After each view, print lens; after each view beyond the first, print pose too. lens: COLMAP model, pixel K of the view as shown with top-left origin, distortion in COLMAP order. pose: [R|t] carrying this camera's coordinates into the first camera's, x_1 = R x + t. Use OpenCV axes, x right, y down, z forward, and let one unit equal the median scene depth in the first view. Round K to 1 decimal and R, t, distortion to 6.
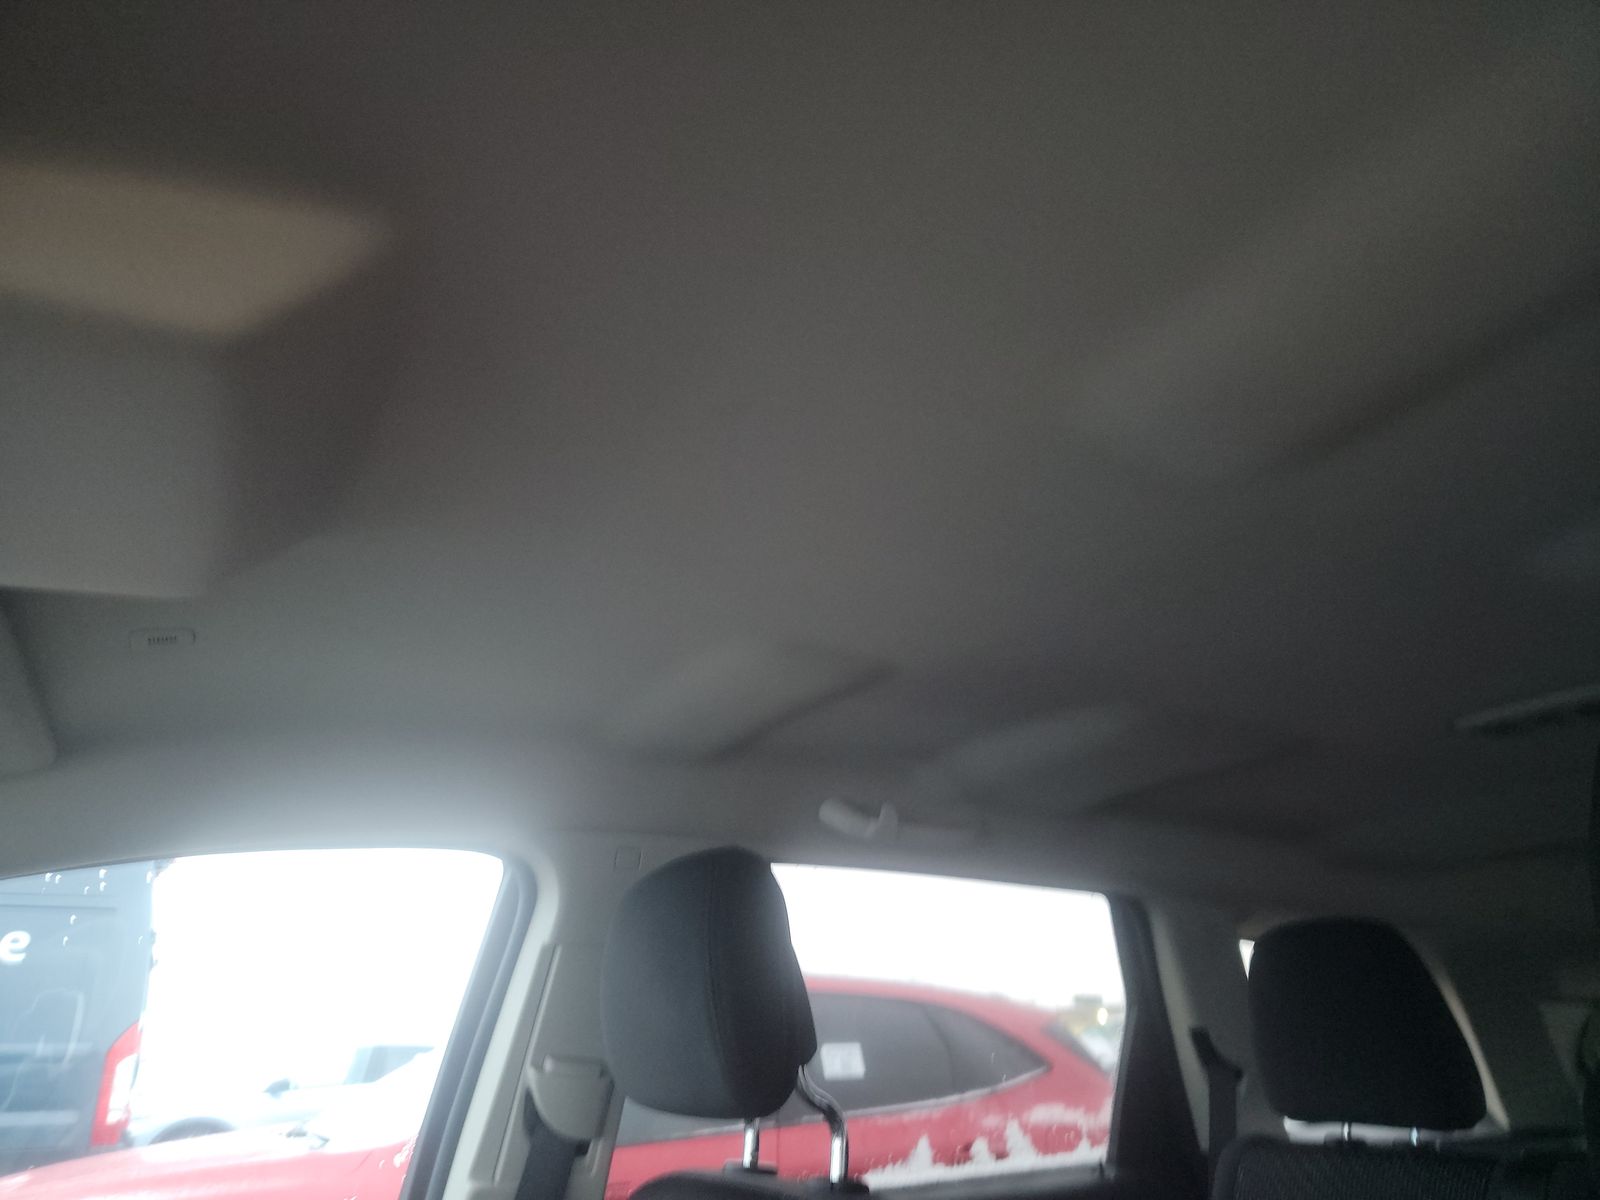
lens RADIAL K [[1102.8, 0, 791.8], [0, 1102.8, 599.3], [0, 0, 1]] dist [0.087562, -0.075189]
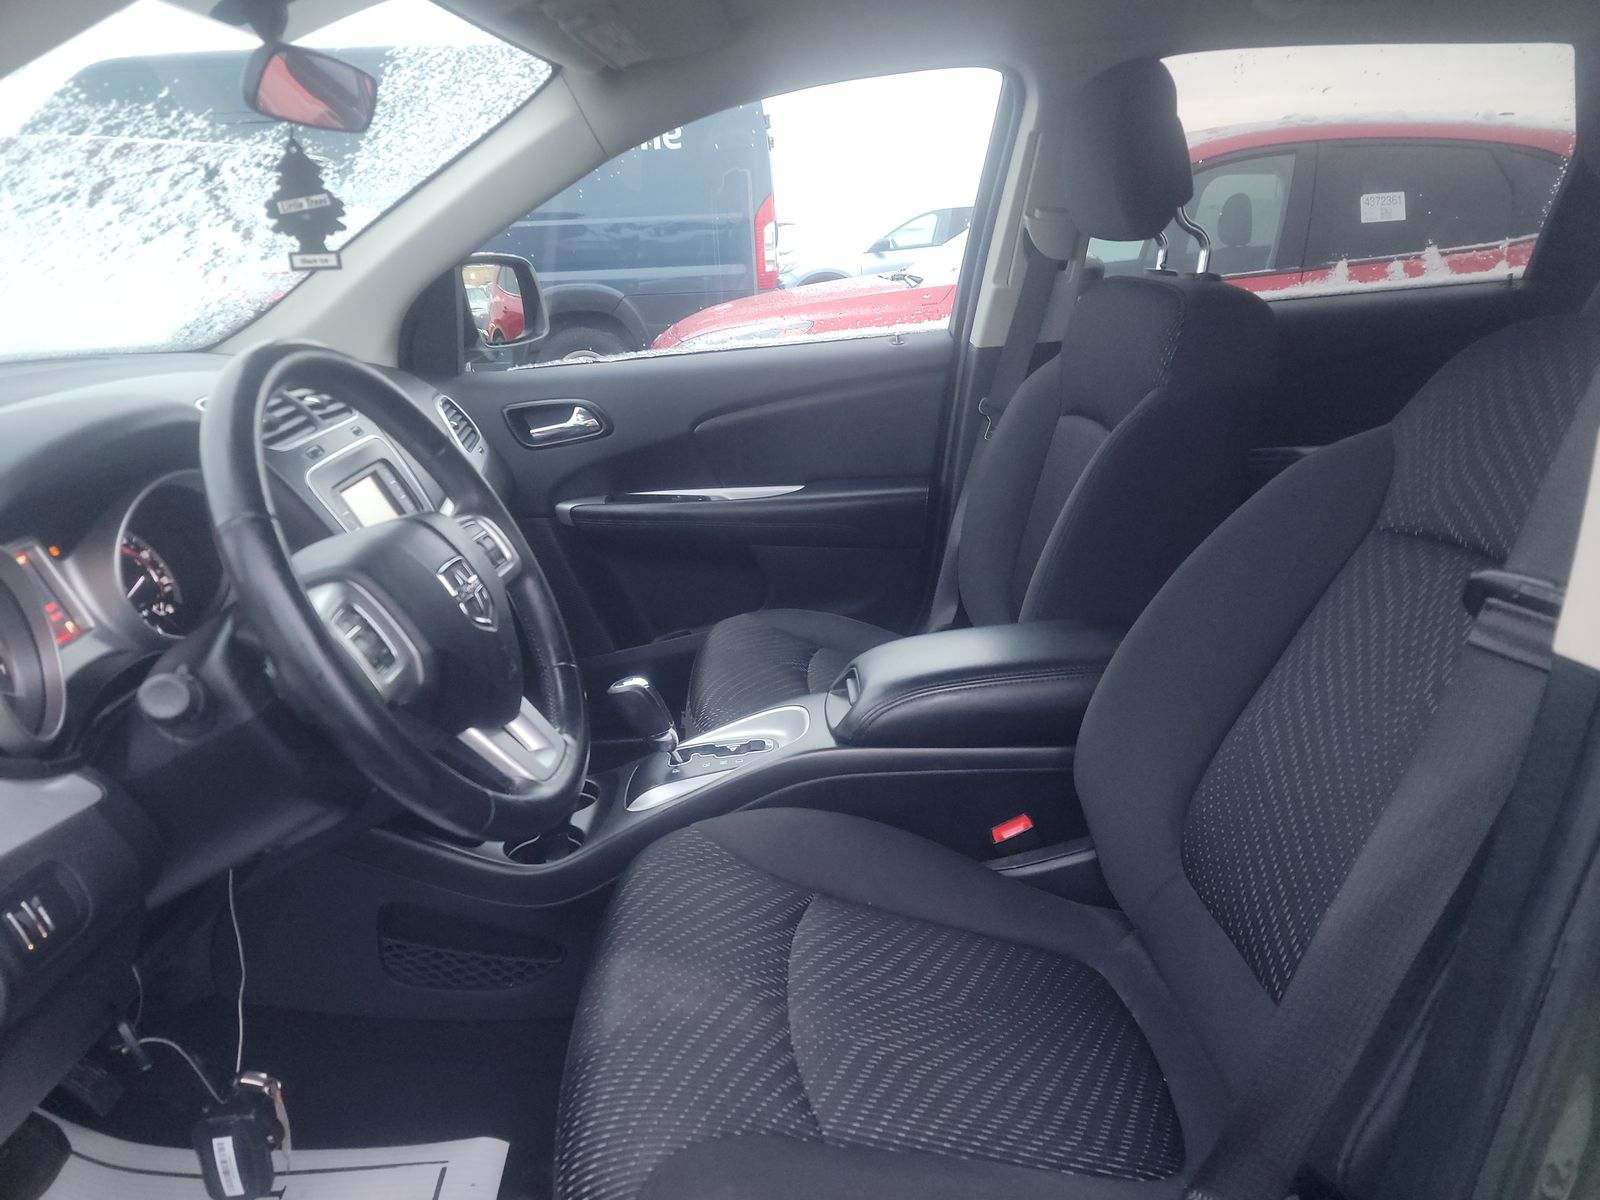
lens RADIAL K [[1102.8, 0, 791.8], [0, 1102.8, 599.3], [0, 0, 1]] dist [0.087562, -0.075189]
pose [[0.890244, 0.126970, -0.437429, 0.204036], [0.190507, 0.768531, 0.610792, -0.164284], [0.413731, -0.627087, 0.659991, -0.446735]]
